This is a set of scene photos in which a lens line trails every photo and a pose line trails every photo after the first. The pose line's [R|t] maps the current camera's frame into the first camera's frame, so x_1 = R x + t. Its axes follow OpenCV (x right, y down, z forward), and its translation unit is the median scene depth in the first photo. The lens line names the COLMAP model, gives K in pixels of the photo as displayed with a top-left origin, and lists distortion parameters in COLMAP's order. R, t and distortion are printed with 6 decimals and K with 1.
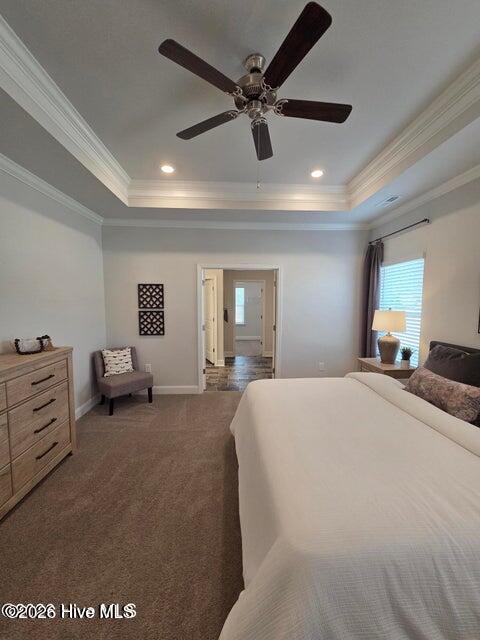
lens RADIAL K [[262.6, 0, 237.6], [0, 262.6, 322.9], [0, 0, 1]] dist [0.001205, 0.000067]
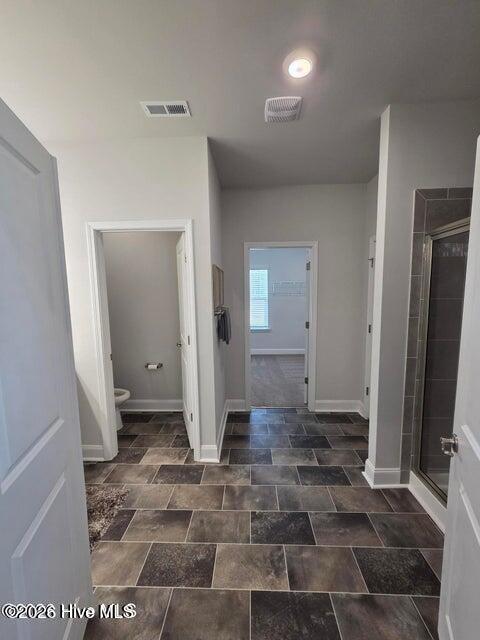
lens RADIAL K [[262.6, 0, 242.2], [0, 262.6, 318.2], [0, 0, 1]] dist [0.001205, 0.000067]
pose [[0.997284, -0.009419, -0.073045, 0.022114], [0.010668, 0.999803, 0.016724, -0.076196], [0.072873, -0.017458, 0.997188, 0.975383]]
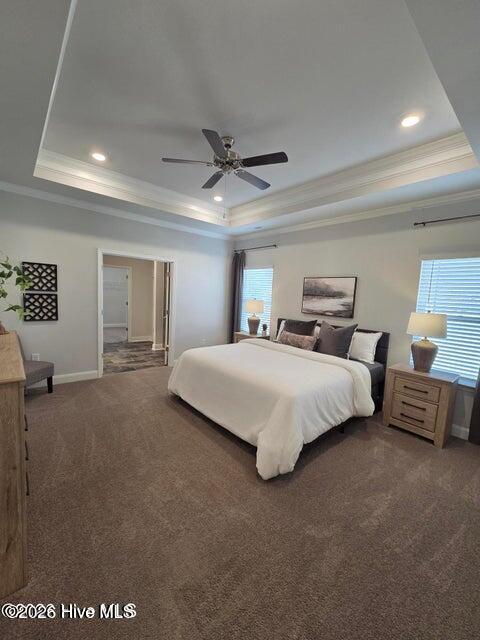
lens RADIAL K [[262.6, 0, 244.1], [0, 262.6, 320.8], [0, 0, 1]] dist [0.001205, 0.000067]
pose [[0.779470, -0.024878, 0.625946, -0.369630], [0.004705, 0.999415, 0.033862, 0.020815], [-0.626422, -0.023450, 0.779131, -0.137386]]
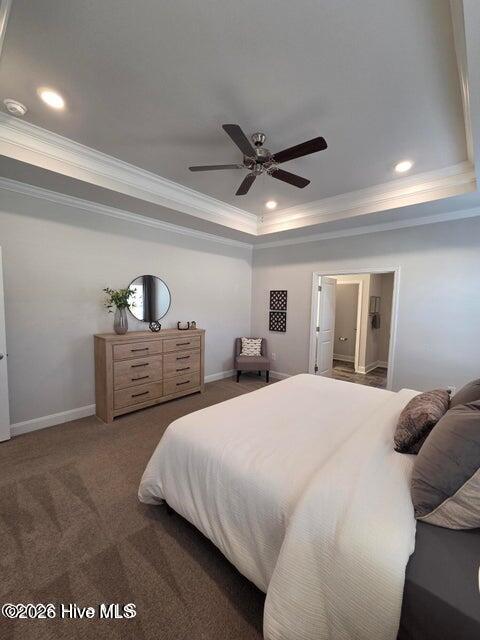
lens RADIAL K [[262.6, 0, 242.1], [0, 262.6, 322.4], [0, 0, 1]] dist [0.001205, 0.000067]
pose [[0.699551, 0.066011, -0.711527, 0.479655], [-0.081957, 0.996565, 0.011877, 0.004336], [0.709867, 0.050006, 0.702558, -0.009342]]
